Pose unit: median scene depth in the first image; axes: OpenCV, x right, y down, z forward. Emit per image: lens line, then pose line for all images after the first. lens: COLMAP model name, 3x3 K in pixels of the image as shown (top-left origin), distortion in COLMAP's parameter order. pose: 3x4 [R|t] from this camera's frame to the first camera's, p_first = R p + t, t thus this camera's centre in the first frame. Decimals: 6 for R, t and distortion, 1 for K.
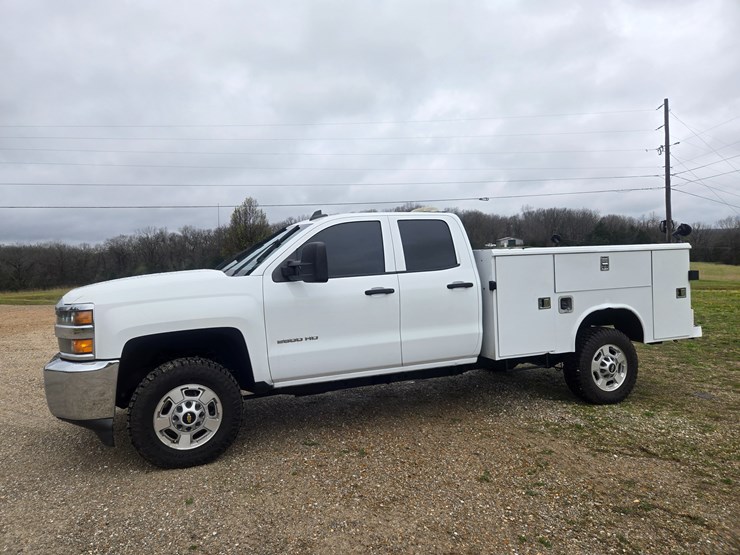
lens RADIAL K [[493.5, 0, 360.9], [0, 493.5, 268.1], [0, 0, 1]] dist [0.081181, -0.059955]
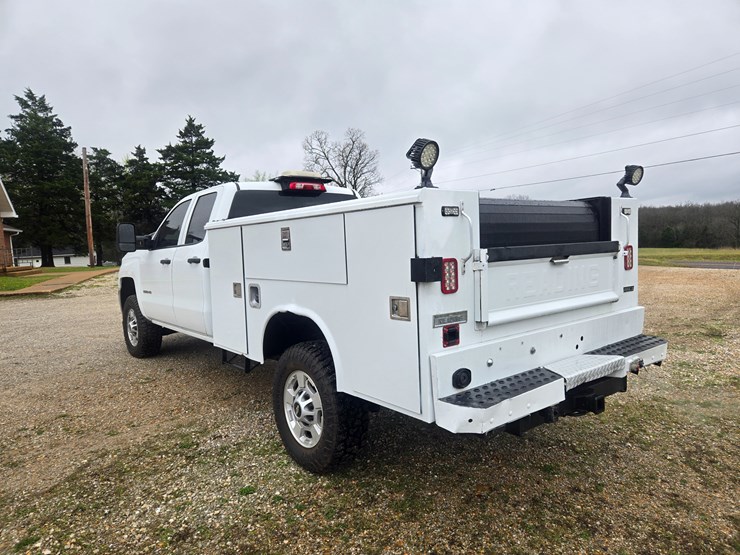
lens RADIAL K [[493.7, 0, 369.5], [0, 493.7, 275.8], [0, 0, 1]] dist [0.080284, -0.060254]
pose [[0.303770, 0.082985, -0.949125, 1.211653], [0.011649, 0.995802, 0.090794, -0.019552], [0.952674, -0.038636, 0.301528, 1.009358]]
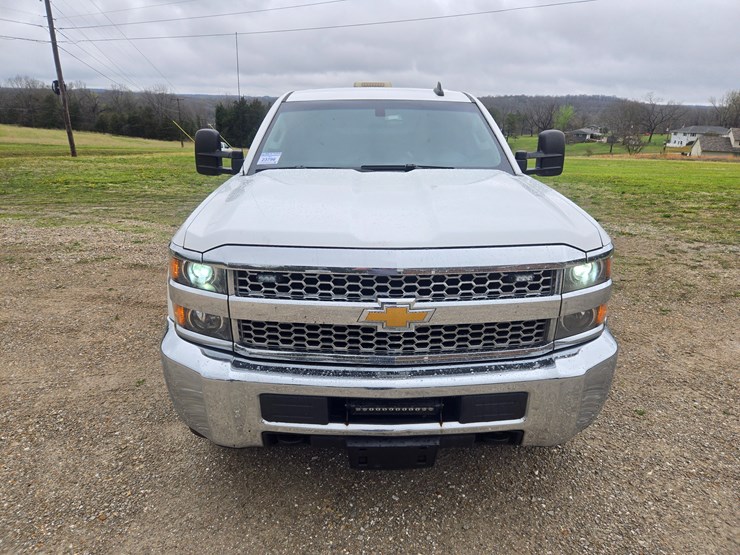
lens RADIAL K [[494.1, 0, 369.7], [0, 494.1, 270.6], [0, 0, 1]] dist [0.064854, -0.044494]
pose [[0.335496, -0.250556, 0.908110, -0.909554], [-0.002209, 0.963769, 0.266729, -0.039721], [-0.942039, -0.091492, 0.322788, 0.822108]]
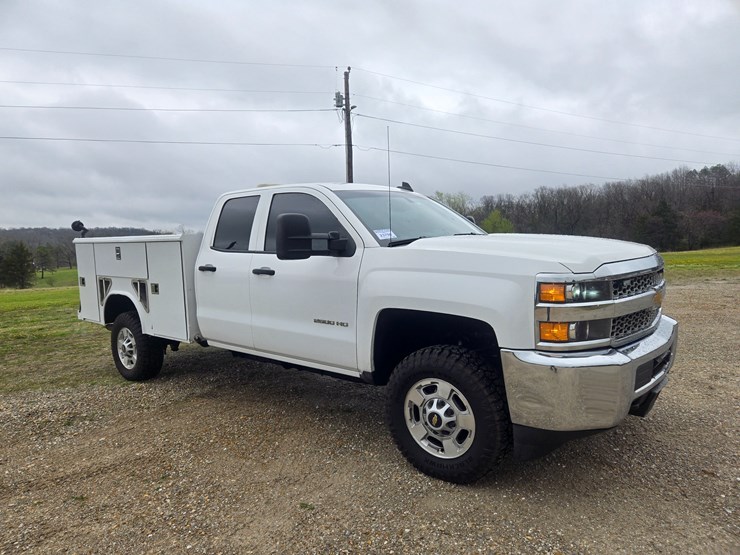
lens RADIAL K [[493.7, 0, 360.3], [0, 493.7, 285.7], [0, 0, 1]] dist [0.080284, -0.060254]
pose [[-0.473546, -0.037425, 0.879974, -0.943455], [0.062909, 0.995108, 0.076175, 0.012587], [-0.878519, 0.091431, -0.468875, 1.575138]]
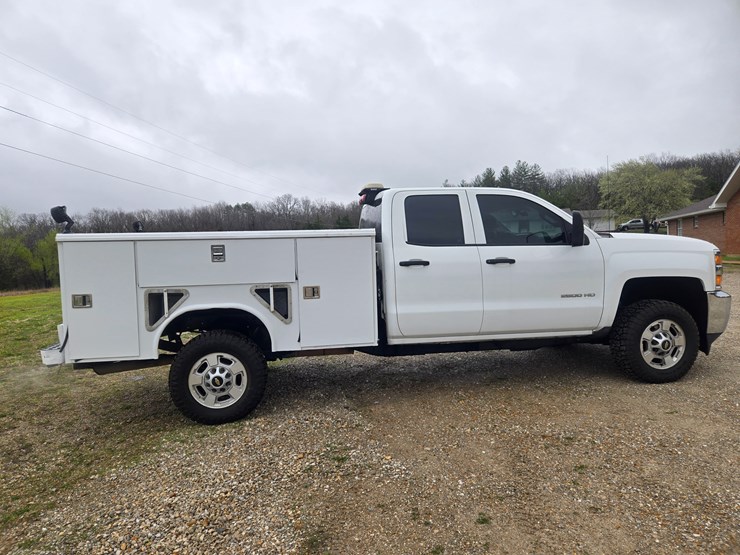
lens RADIAL K [[493.7, 0, 362.2], [0, 493.7, 280.9], [0, 0, 1]] dist [0.080284, -0.060254]
pose [[-0.973231, 0.048536, 0.224646, -0.068683], [0.067045, 0.994889, 0.075508, -0.010434], [-0.219833, 0.088548, -0.971511, 2.330493]]
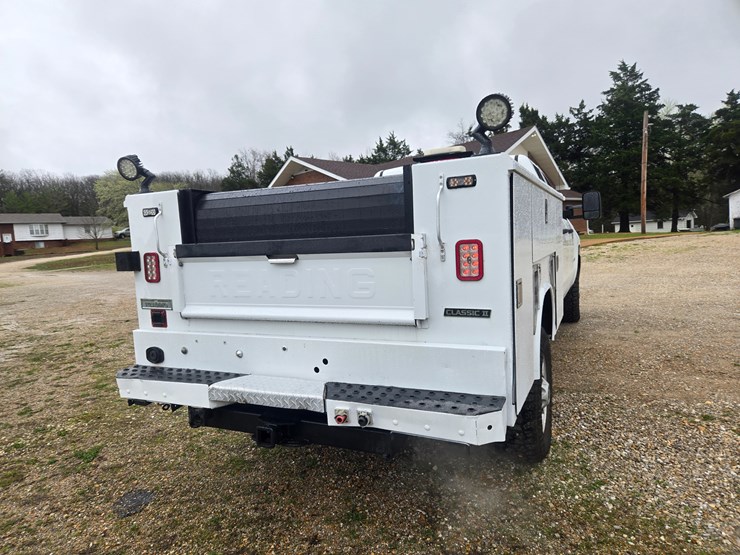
lens RADIAL K [[493.7, 0, 360.6], [0, 493.7, 280.3], [0, 0, 1]] dist [0.080284, -0.060254]
pose [[-0.723780, 0.130992, -0.677483, 0.994179], [0.062428, 0.990220, 0.124766, -0.017145], [0.687201, 0.048010, -0.724879, 1.816836]]
